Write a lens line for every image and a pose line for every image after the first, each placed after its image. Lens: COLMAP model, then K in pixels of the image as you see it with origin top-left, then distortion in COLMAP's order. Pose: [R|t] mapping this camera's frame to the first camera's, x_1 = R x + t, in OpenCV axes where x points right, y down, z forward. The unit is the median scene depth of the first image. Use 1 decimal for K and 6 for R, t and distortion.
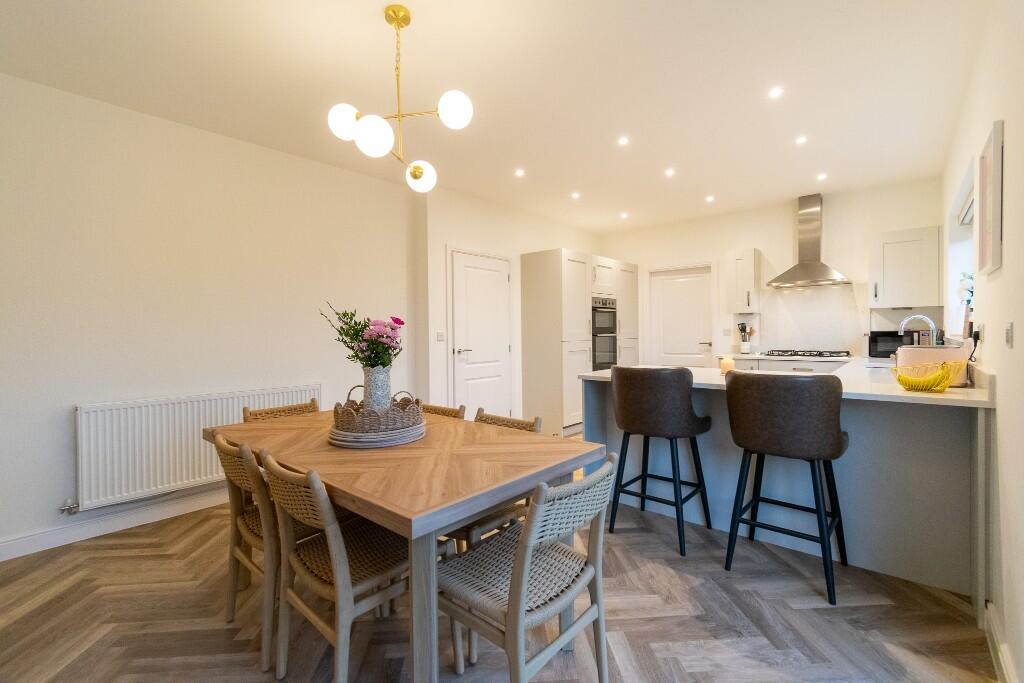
lens RADIAL K [[450.9, 0, 513.1], [0, 450.9, 338.8], [0, 0, 1]] dist [0.017030, 0.000524]
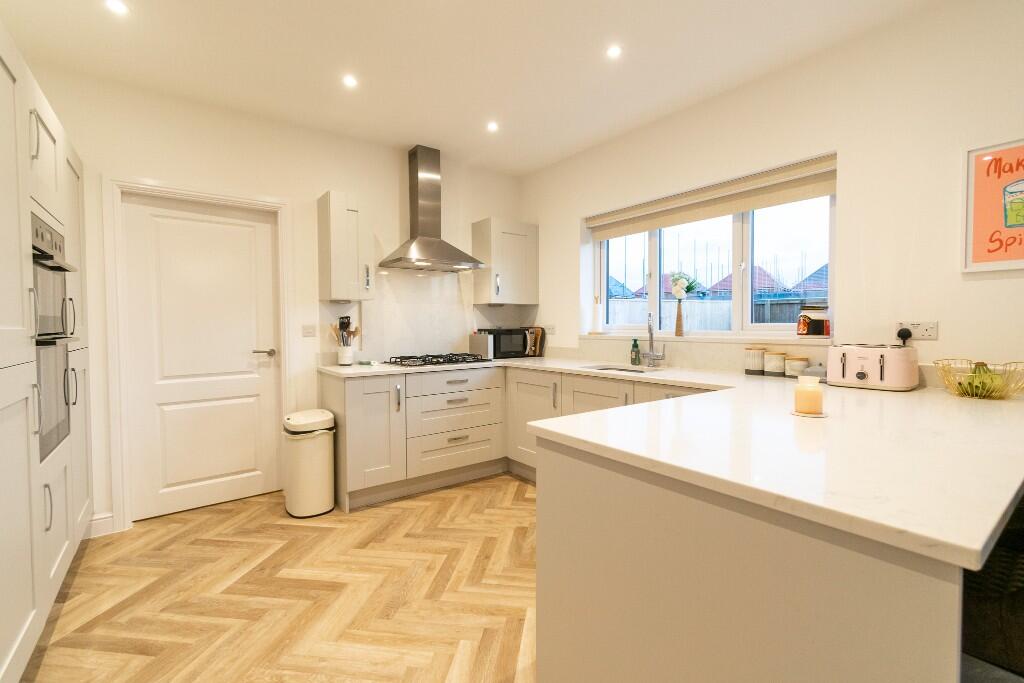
lens RADIAL K [[450.9, 0, 513.1], [0, 450.9, 334.6], [0, 0, 1]] dist [0.017030, 0.000524]
pose [[0.201120, -0.018426, 0.979393, -0.053269], [0.011021, 0.999802, 0.016546, -0.017495], [-0.979505, 0.007466, 0.201283, 0.644032]]
